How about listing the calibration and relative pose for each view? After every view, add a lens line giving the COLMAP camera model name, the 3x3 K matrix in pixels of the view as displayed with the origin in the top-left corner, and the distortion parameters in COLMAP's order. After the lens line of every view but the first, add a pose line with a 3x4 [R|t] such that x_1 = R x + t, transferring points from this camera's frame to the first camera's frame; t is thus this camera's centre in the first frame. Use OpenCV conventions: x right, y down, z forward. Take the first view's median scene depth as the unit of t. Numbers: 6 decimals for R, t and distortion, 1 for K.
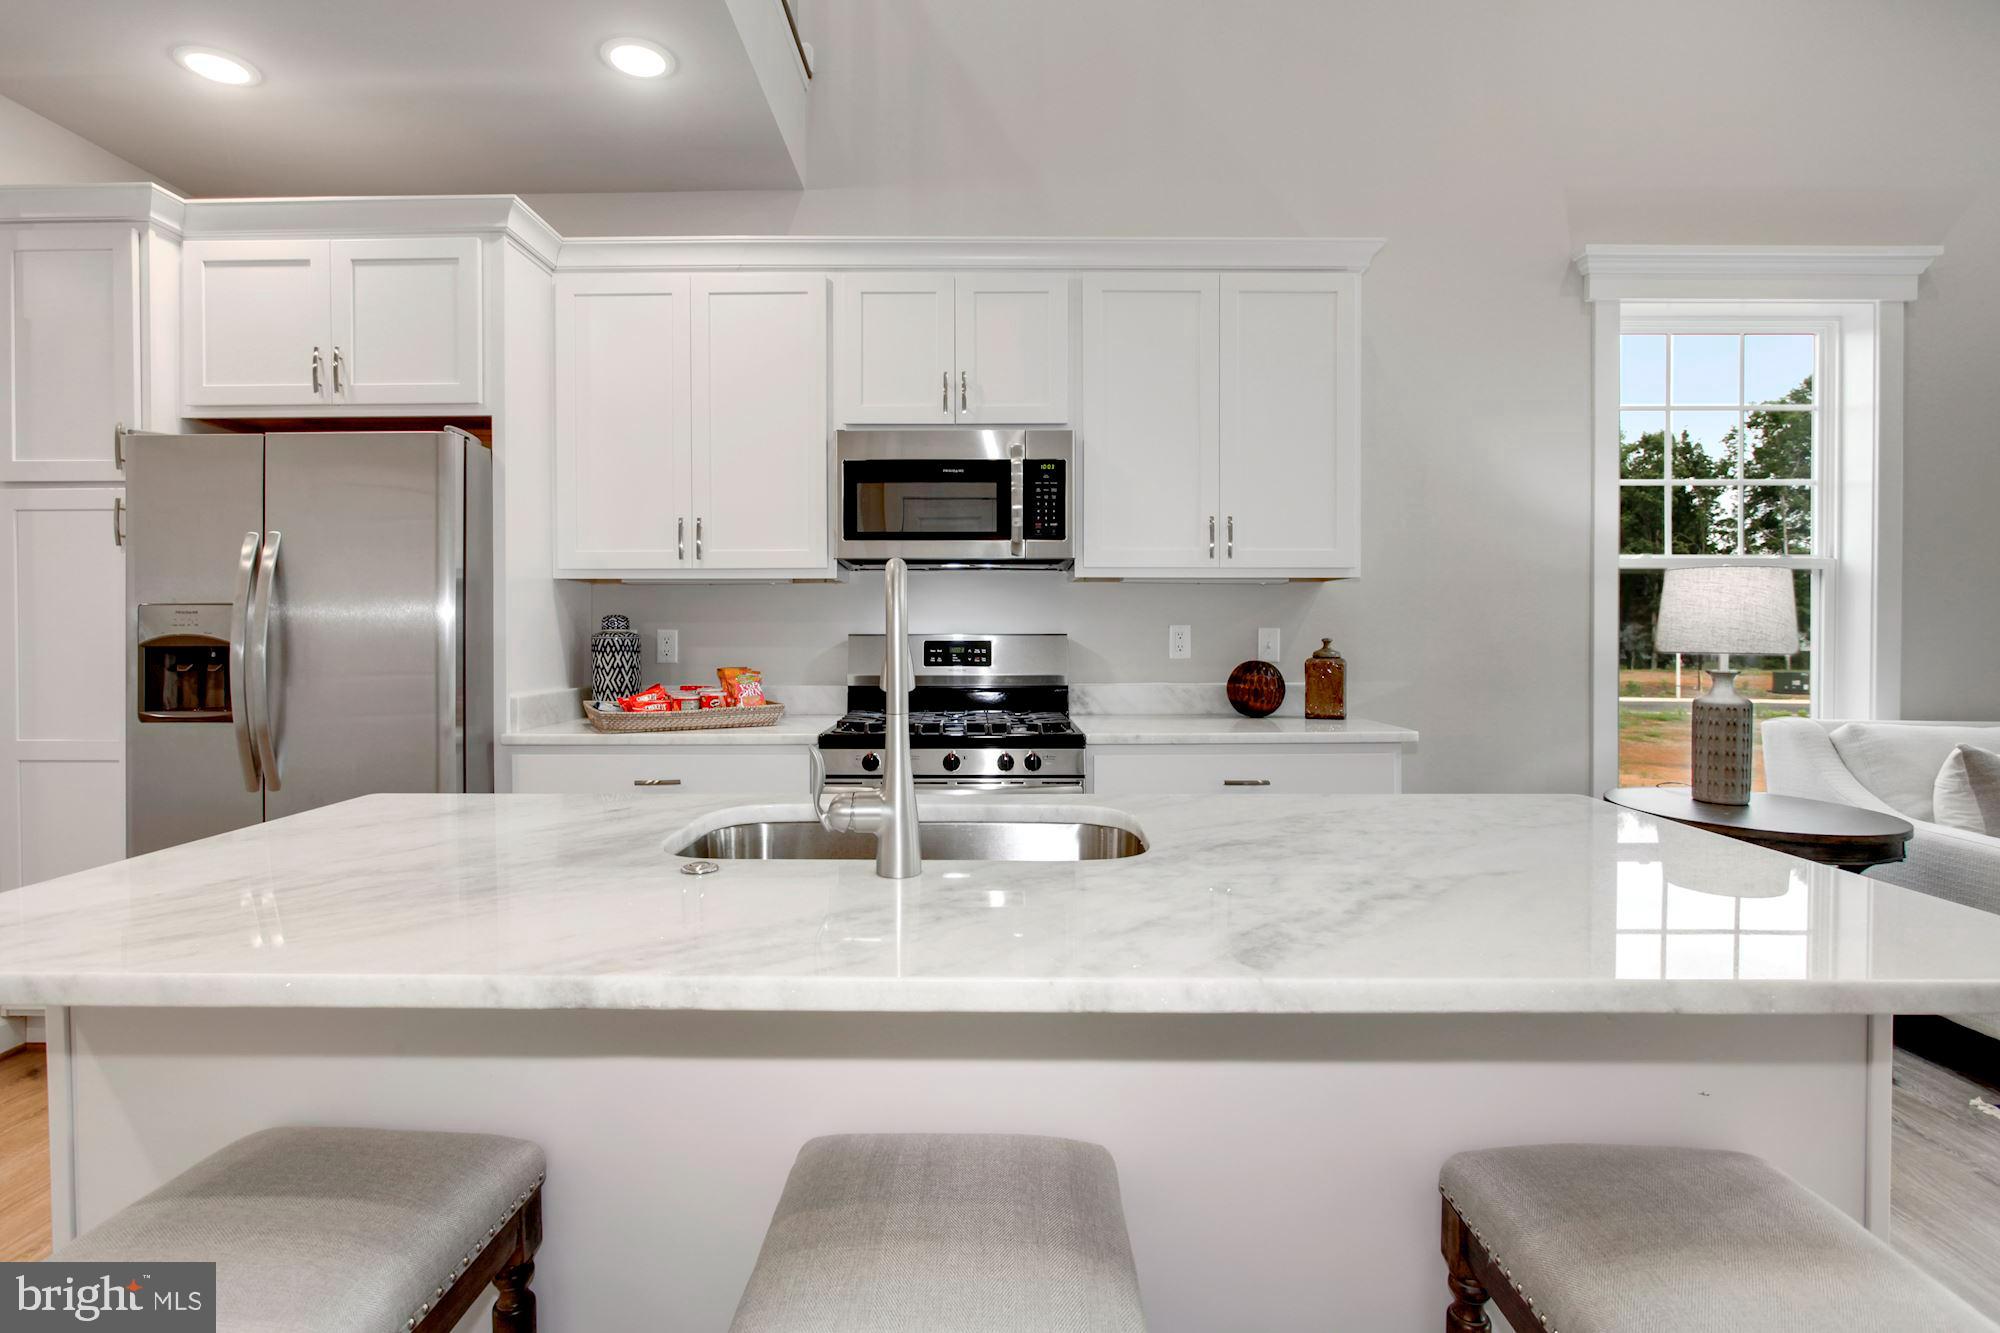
lens RADIAL K [[969.0, 0, 1005.5], [0, 969.0, 642.6], [0, 0, 1]] dist [-0.011234, 0.001290]
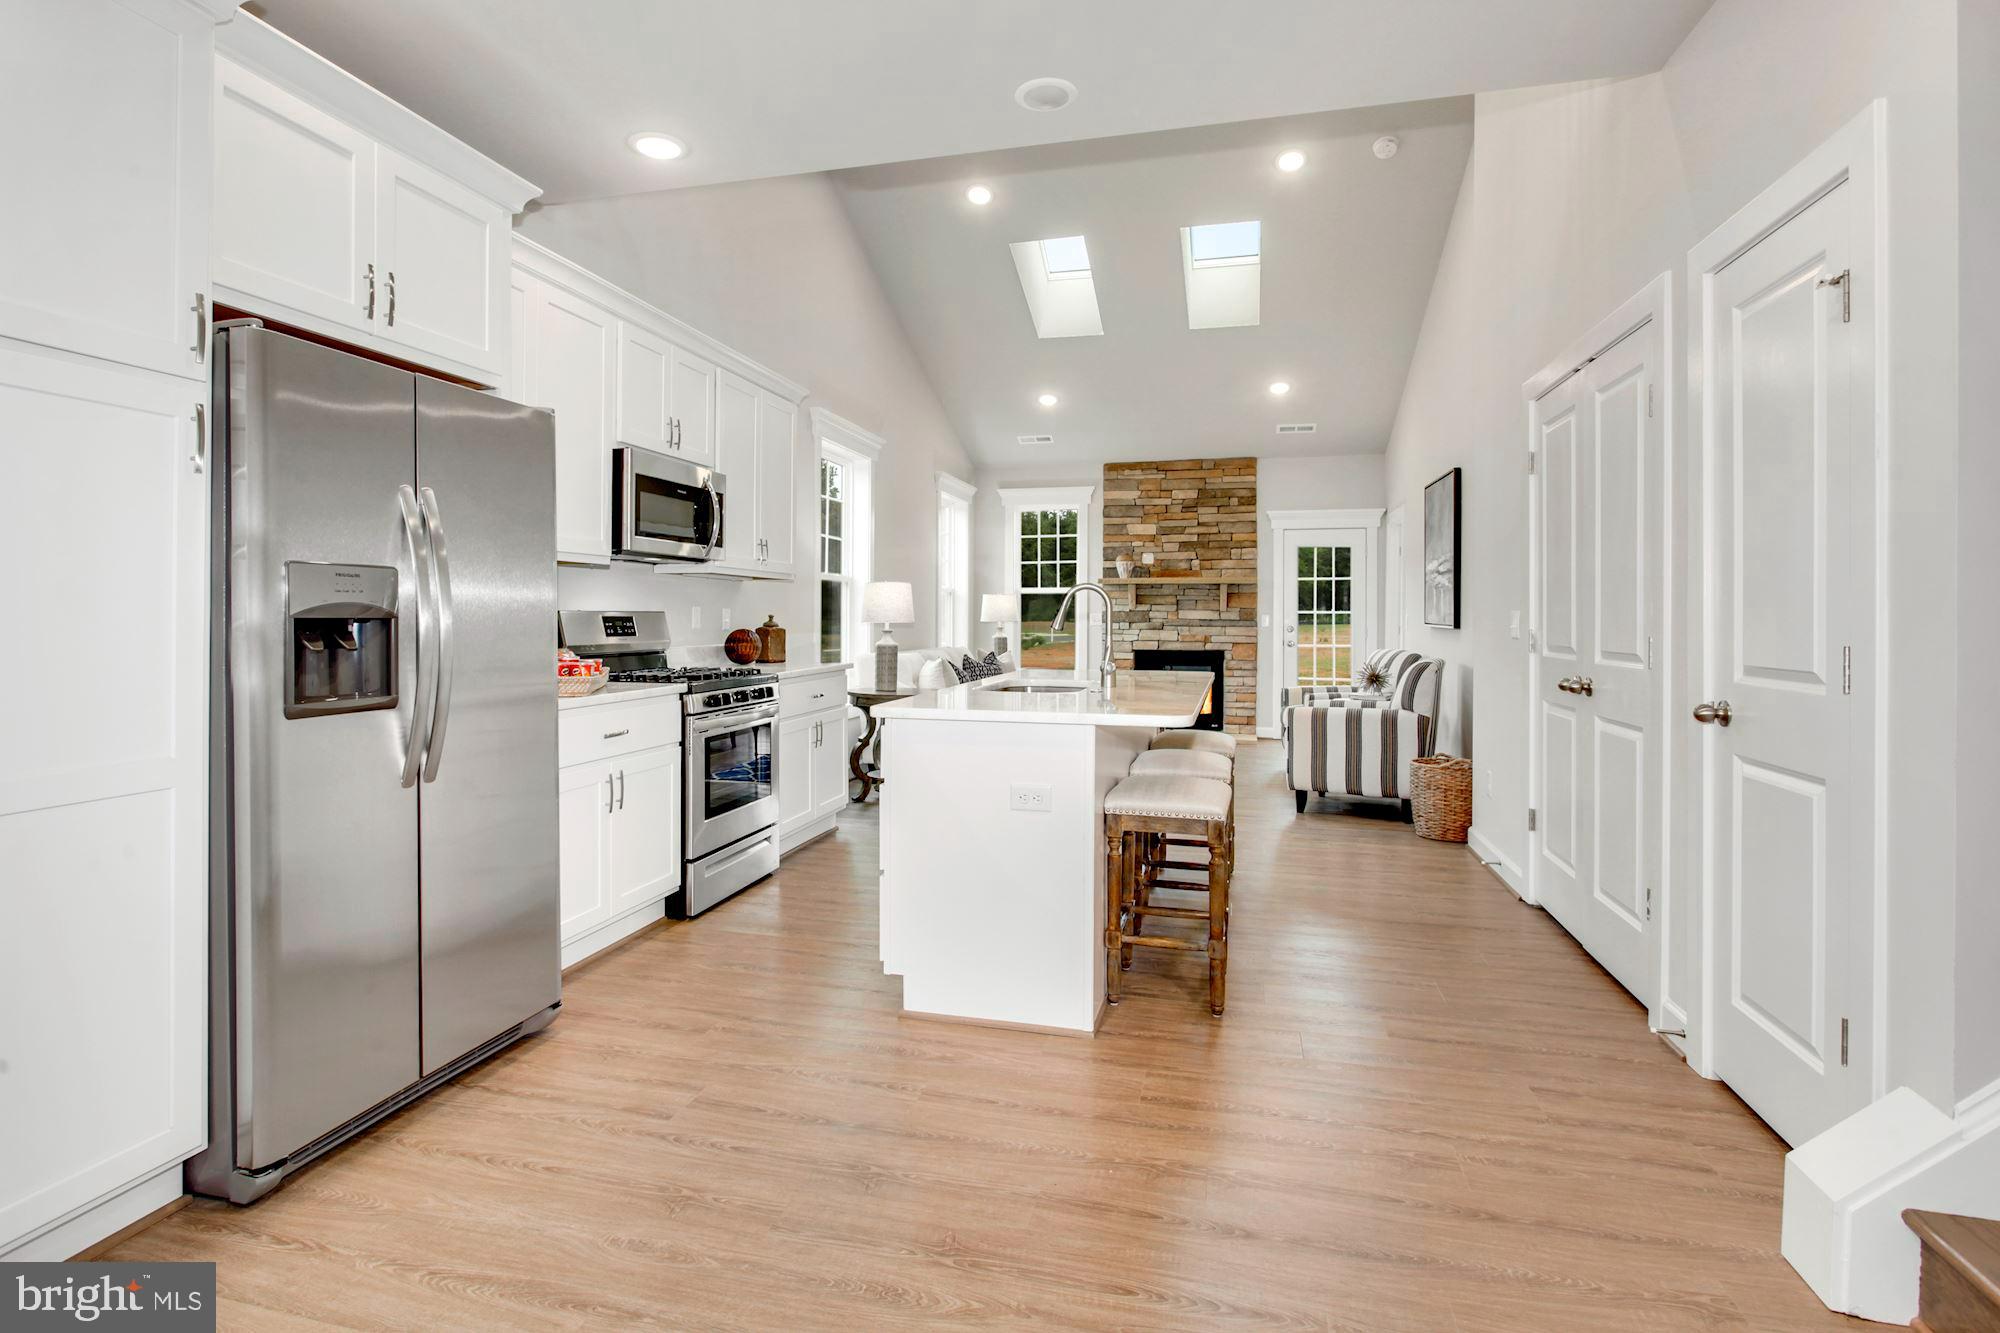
lens RADIAL K [[969.0, 0, 977.3], [0, 969.0, 619.3], [0, 0, 1]] dist [-0.011234, 0.001290]
pose [[0.251576, -0.001307, 0.967837, -1.250994], [0.004761, 0.999989, 0.000113, 0.004955], [-0.967826, 0.004579, 0.251580, 0.245621]]
